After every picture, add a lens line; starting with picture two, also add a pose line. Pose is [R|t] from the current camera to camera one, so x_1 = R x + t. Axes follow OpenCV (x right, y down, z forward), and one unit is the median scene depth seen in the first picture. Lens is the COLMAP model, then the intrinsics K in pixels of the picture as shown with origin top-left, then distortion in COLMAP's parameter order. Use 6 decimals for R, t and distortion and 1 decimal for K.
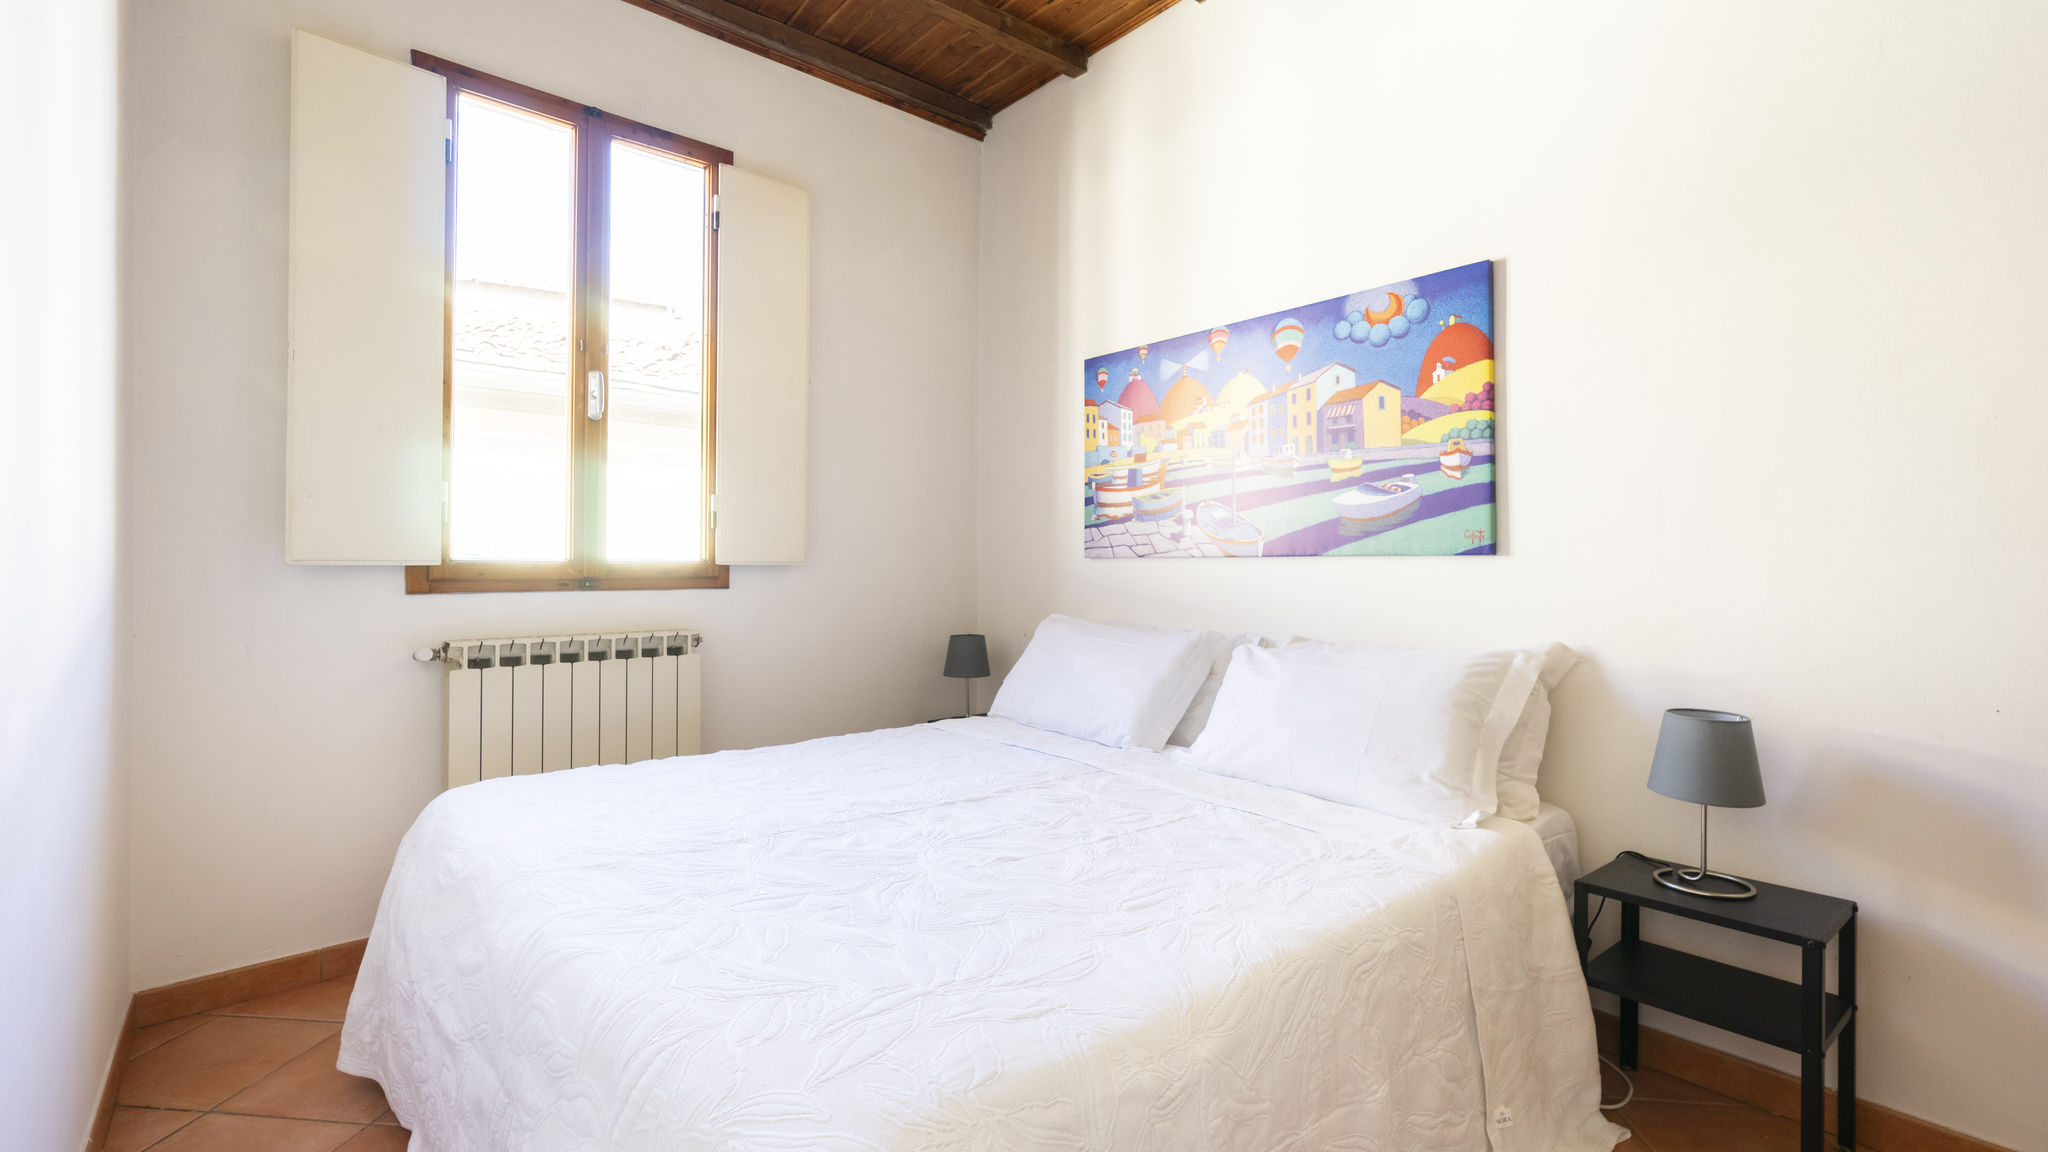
lens RADIAL K [[932.0, 0, 1020.5], [0, 932.0, 563.2], [0, 0, 1]] dist [-0.002889, 0.003039]
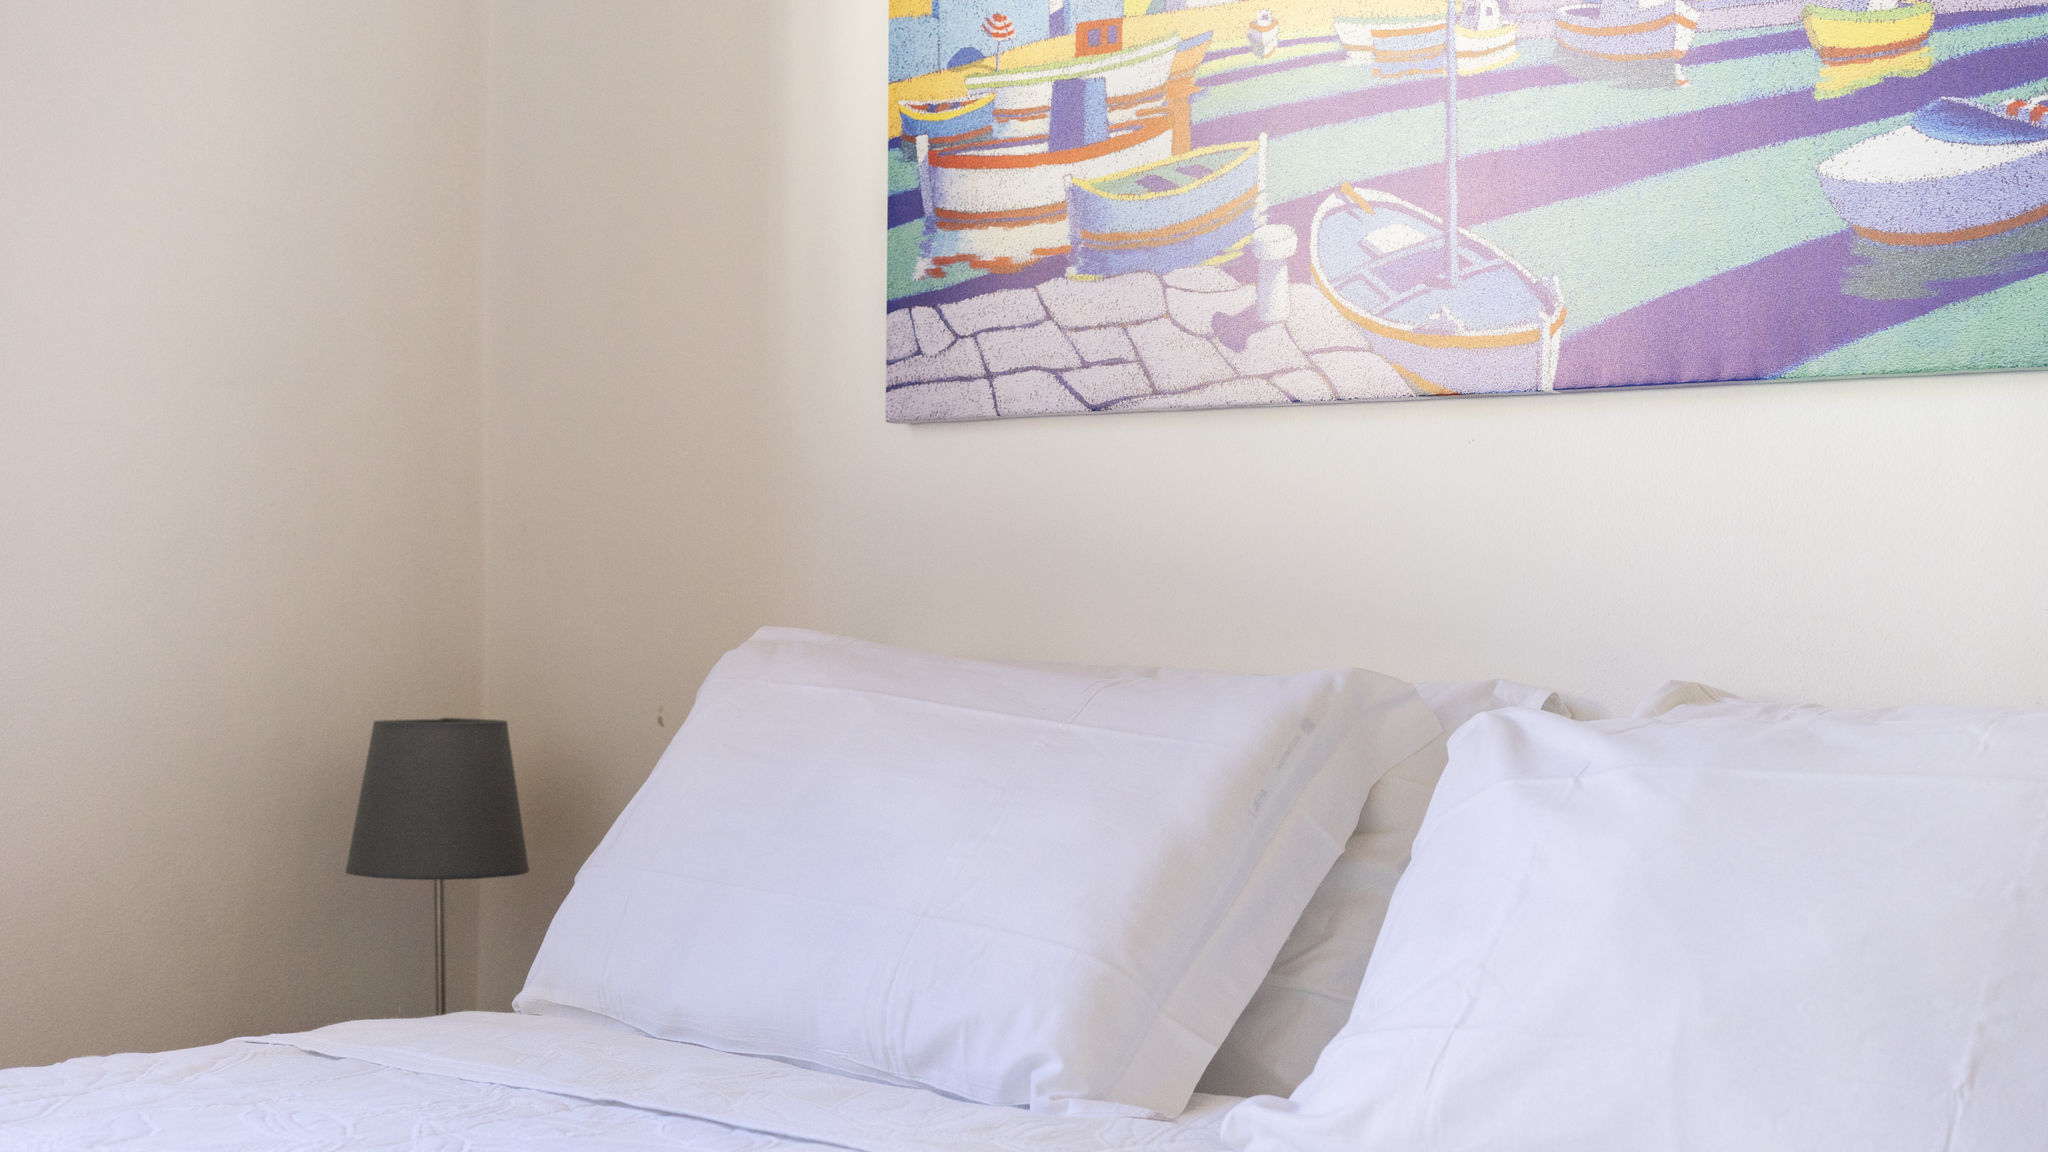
lens RADIAL K [[3221.9, 0, 995.6], [0, 3221.9, 636.8], [0, 0, 1]] dist [-0.006032, 0.000000]
pose [[0.994319, 0.004429, 0.106345, 0.002857], [-0.006182, 0.999850, 0.016162, 0.051036], [-0.106257, -0.016728, 0.994198, 0.104457]]
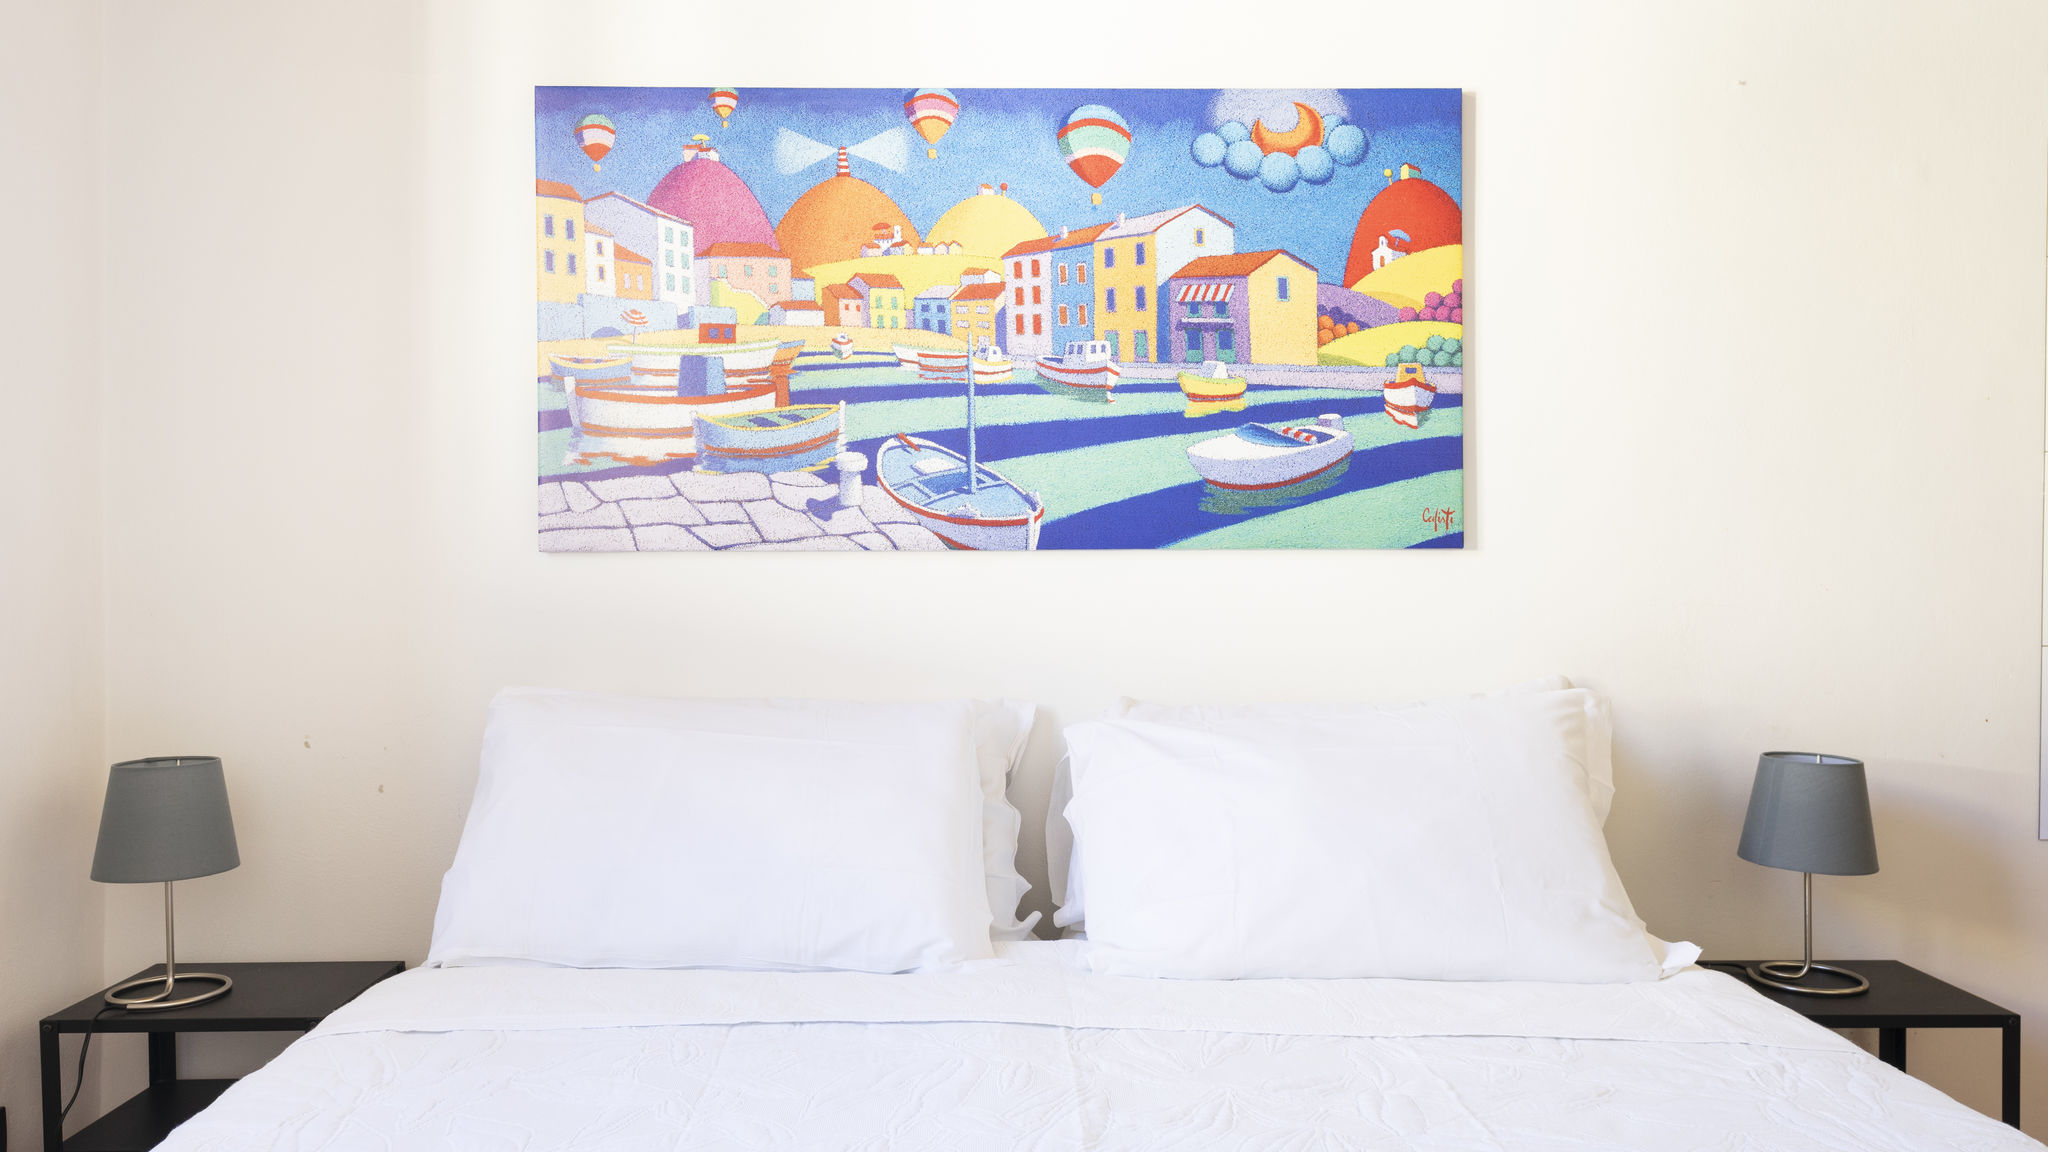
lens RADIAL K [[1459.2, 0, 1045.9], [0, 1459.2, 600.5], [0, 0, 1]] dist [0.004826, 0.005678]
pose [[0.616717, -0.016476, 0.787012, -0.398666], [0.002663, 0.999819, 0.018844, 0.005972], [-0.787180, -0.009525, 0.616649, 0.507820]]
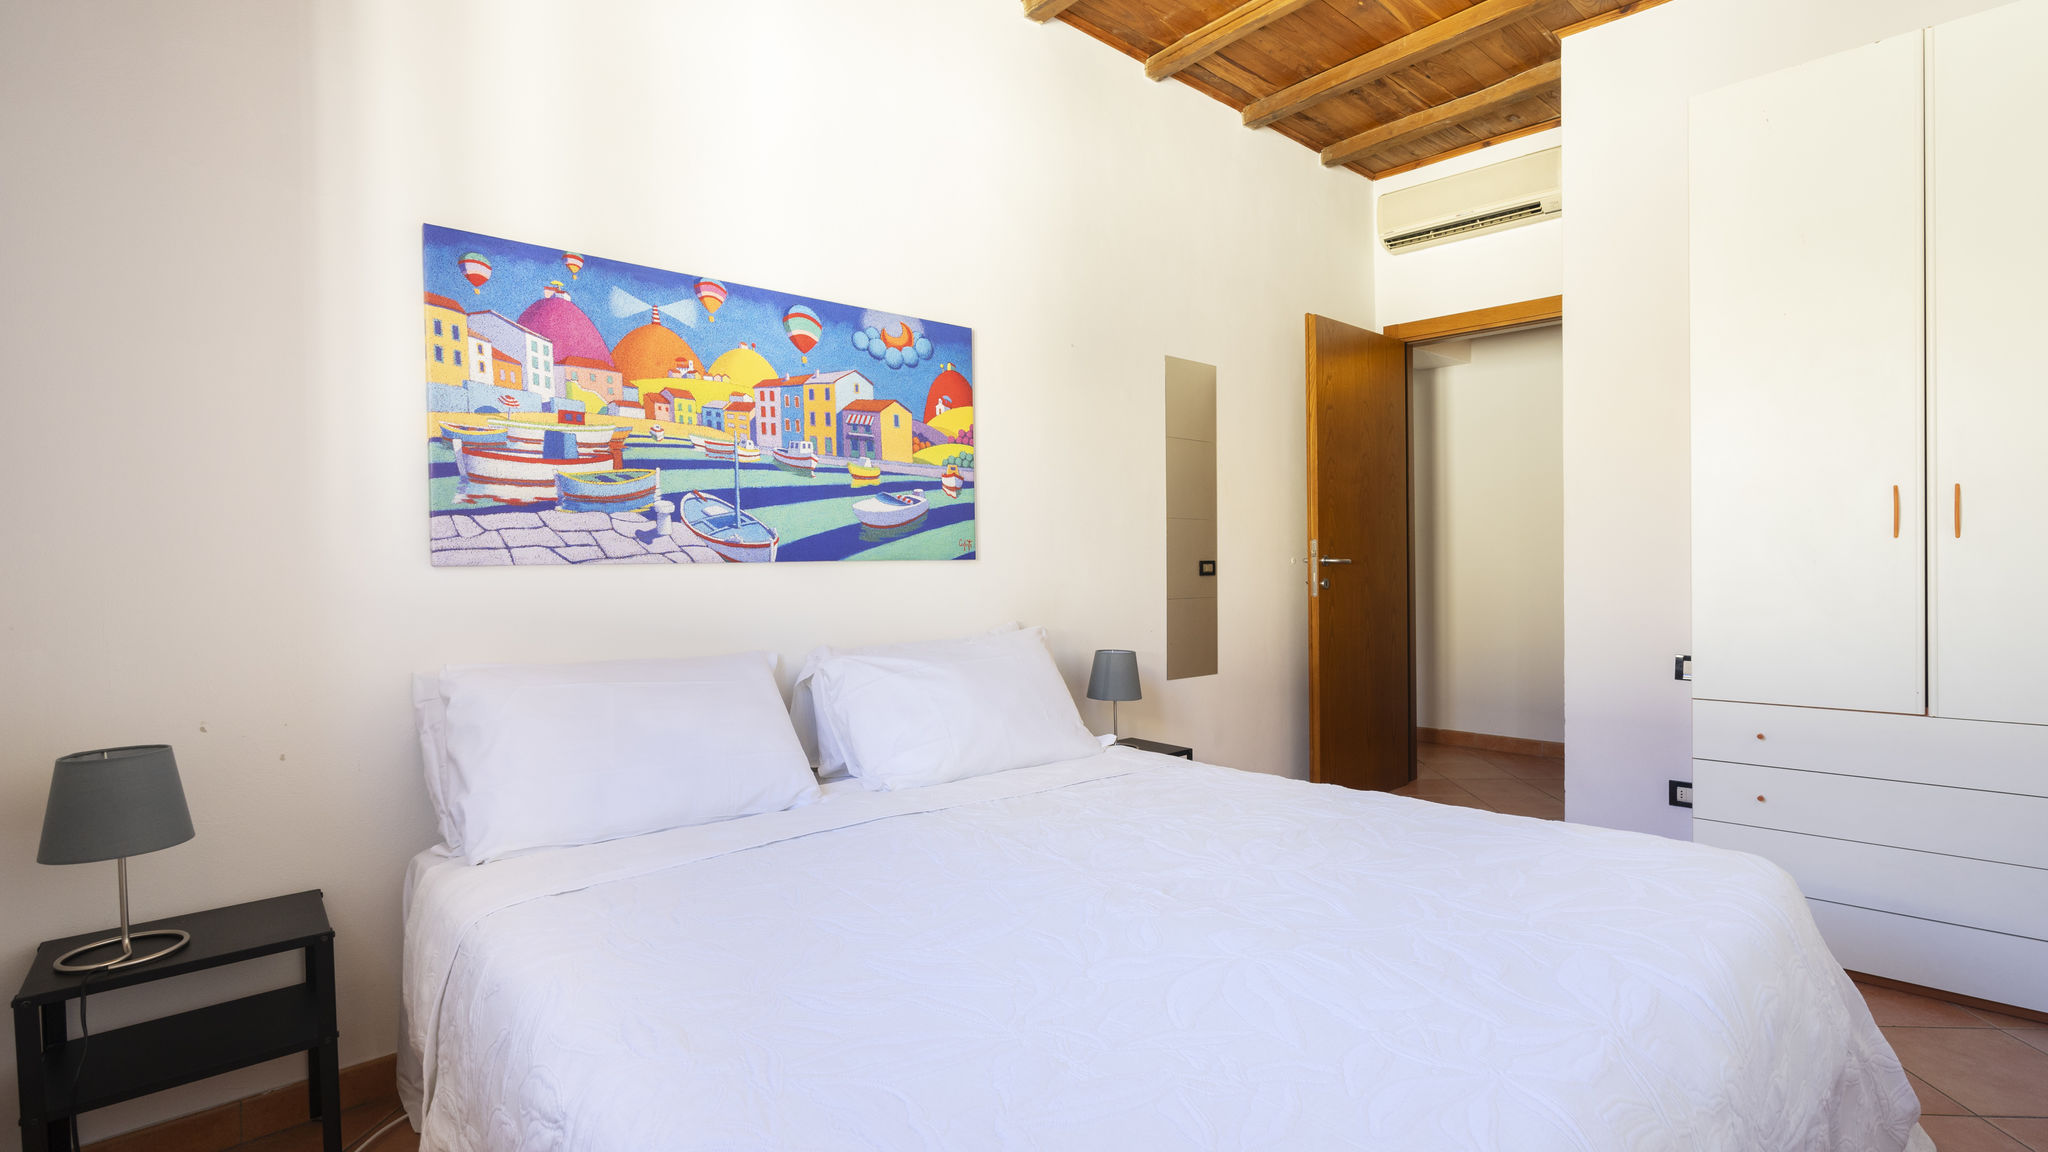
lens RADIAL K [[932.0, 0, 1034.5], [0, 932.0, 587.9], [0, 0, 1]] dist [-0.002889, 0.003039]
pose [[-0.035332, -0.031489, 0.998879, -0.665087], [0.010379, 0.999438, 0.031873, -0.008465], [-0.999322, 0.011493, -0.034986, 0.812777]]
